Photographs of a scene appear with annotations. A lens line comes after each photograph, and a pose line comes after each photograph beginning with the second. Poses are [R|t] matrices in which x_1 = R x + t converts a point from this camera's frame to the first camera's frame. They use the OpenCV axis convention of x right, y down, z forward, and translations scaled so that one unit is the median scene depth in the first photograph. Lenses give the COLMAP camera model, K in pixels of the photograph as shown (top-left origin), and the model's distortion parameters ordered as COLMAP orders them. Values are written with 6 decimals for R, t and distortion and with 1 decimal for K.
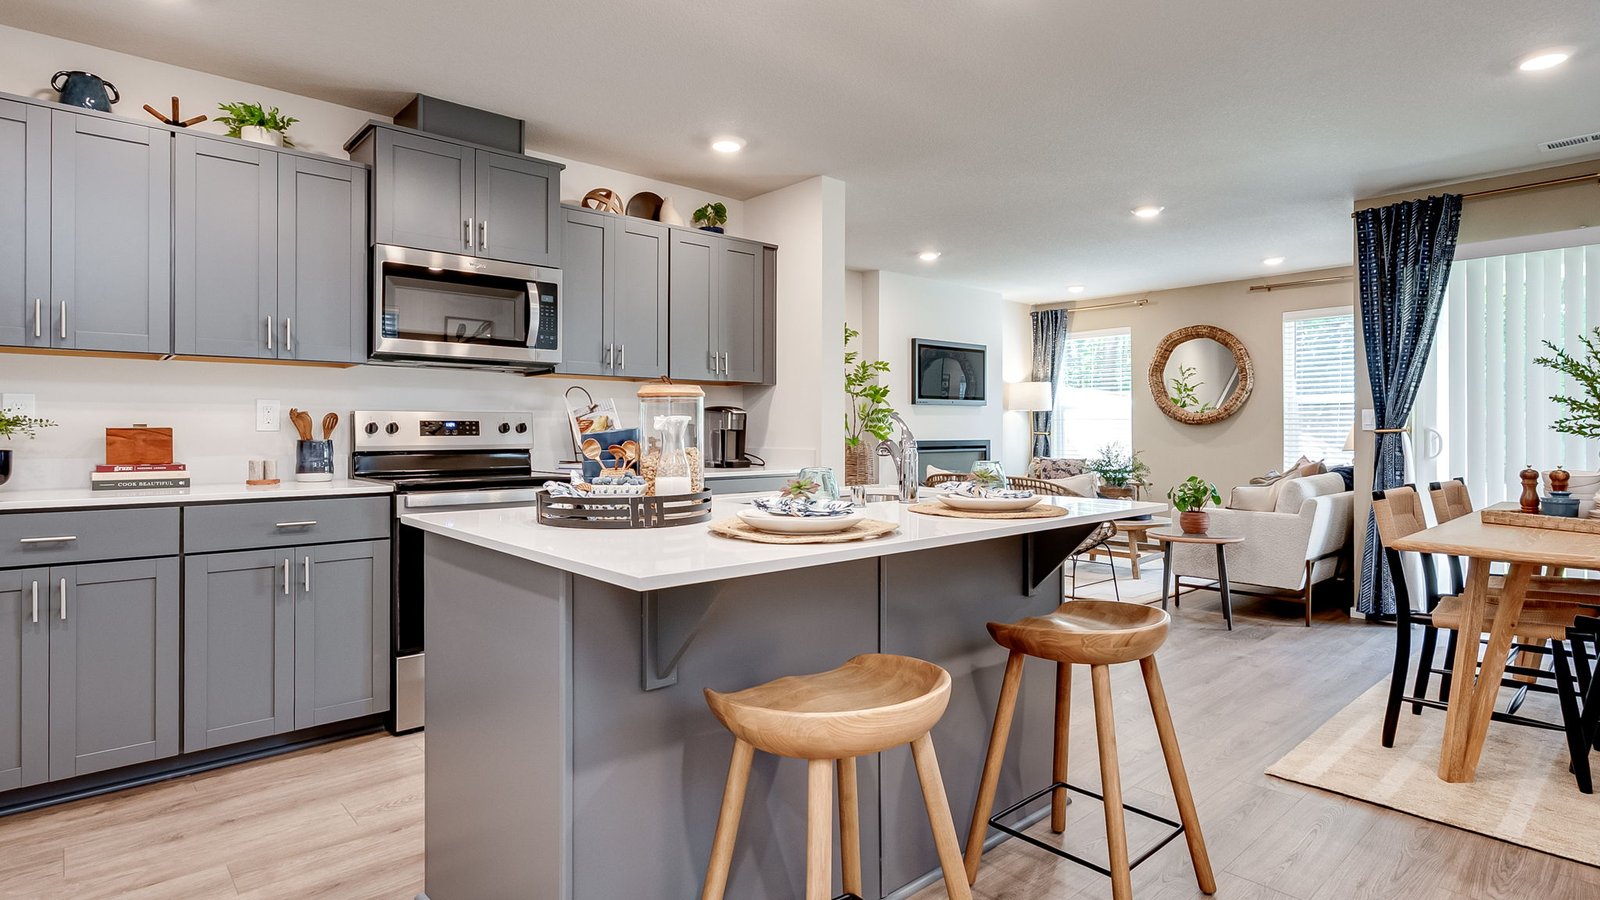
lens RADIAL K [[842.6, 0, 787.8], [0, 842.6, 429.6], [0, 0, 1]] dist [0.002190, 0.001359]
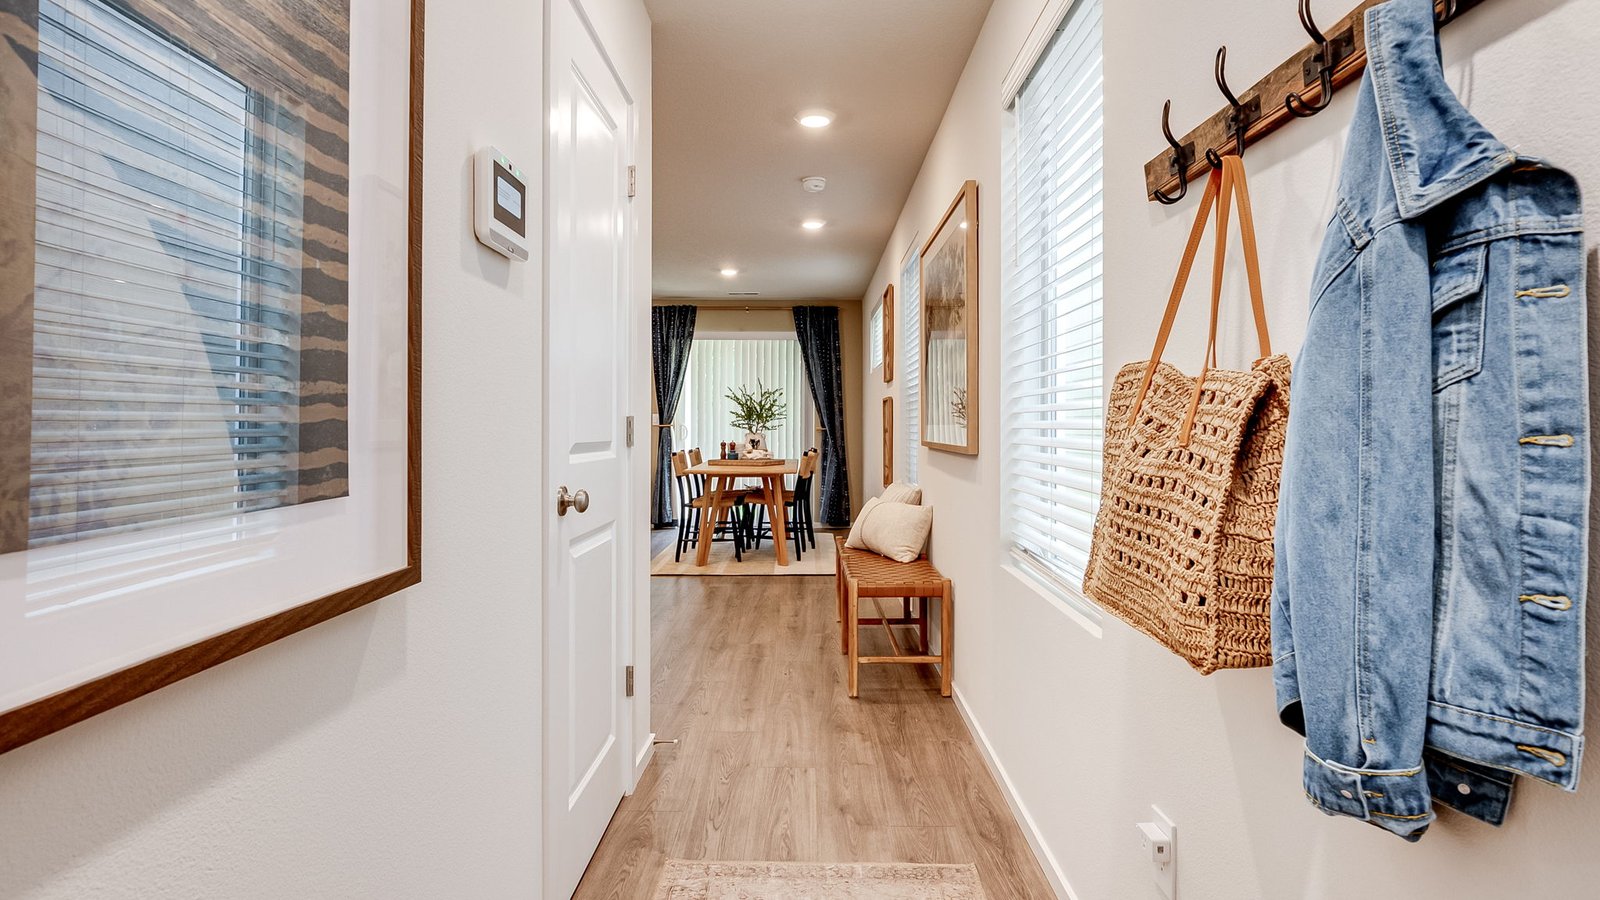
lens RADIAL K [[842.6, 0, 798.2], [0, 842.6, 440.4], [0, 0, 1]] dist [0.002190, 0.001359]
pose [[0.680131, -0.006197, 0.733065, -0.608556], [-0.007035, 0.999863, 0.014979, 0.005810], [-0.733057, -0.015345, 0.679994, -0.650232]]
